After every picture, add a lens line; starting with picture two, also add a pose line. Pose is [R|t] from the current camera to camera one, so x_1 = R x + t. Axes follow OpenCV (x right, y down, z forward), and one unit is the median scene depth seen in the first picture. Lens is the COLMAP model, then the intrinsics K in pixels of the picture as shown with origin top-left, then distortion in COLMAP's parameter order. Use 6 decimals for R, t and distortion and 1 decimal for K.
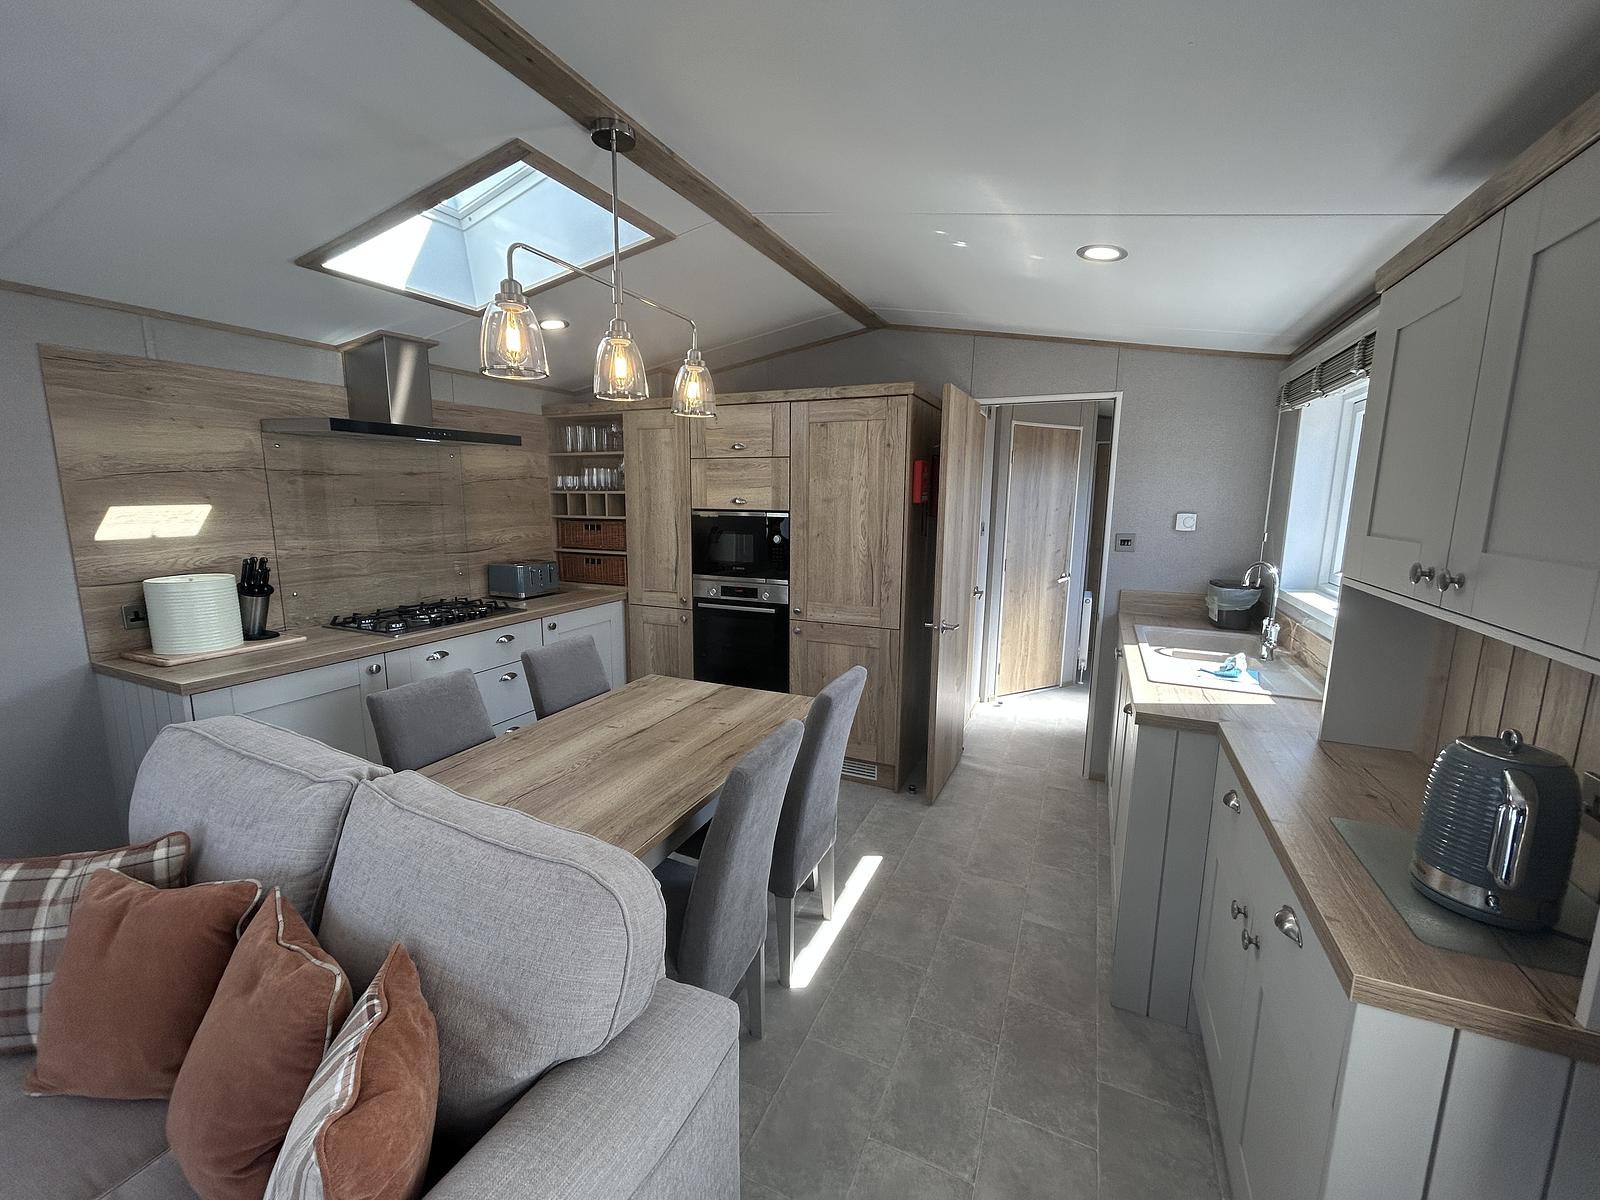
lens RADIAL K [[643.2, 0, 799.3], [0, 643.2, 599.1], [0, 0, 1]] dist [-0.001200, -0.000758]
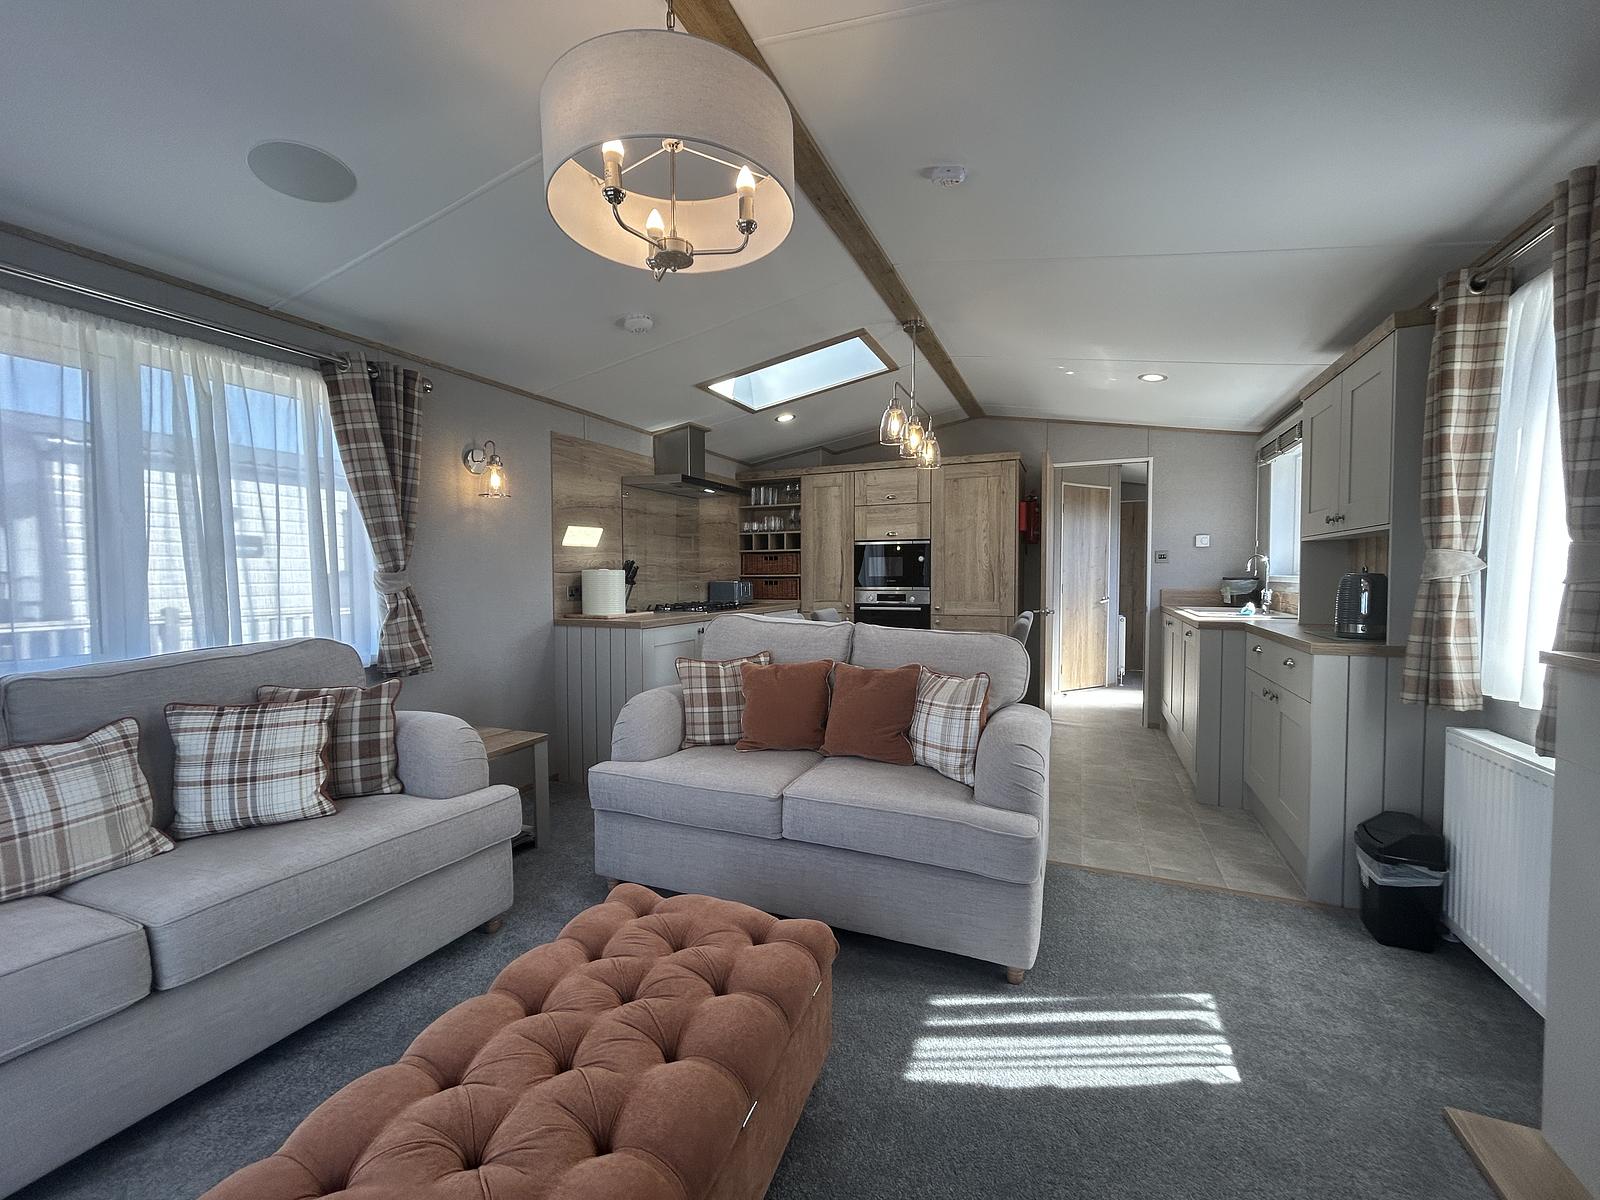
lens RADIAL K [[643.2, 0, 800.3], [0, 643.2, 599.9], [0, 0, 1]] dist [-0.001200, -0.000758]
pose [[0.999799, -0.013178, 0.015089, -0.348150], [0.014908, 0.992544, -0.120973, 0.178340], [-0.013382, 0.121173, 0.992541, -0.441099]]
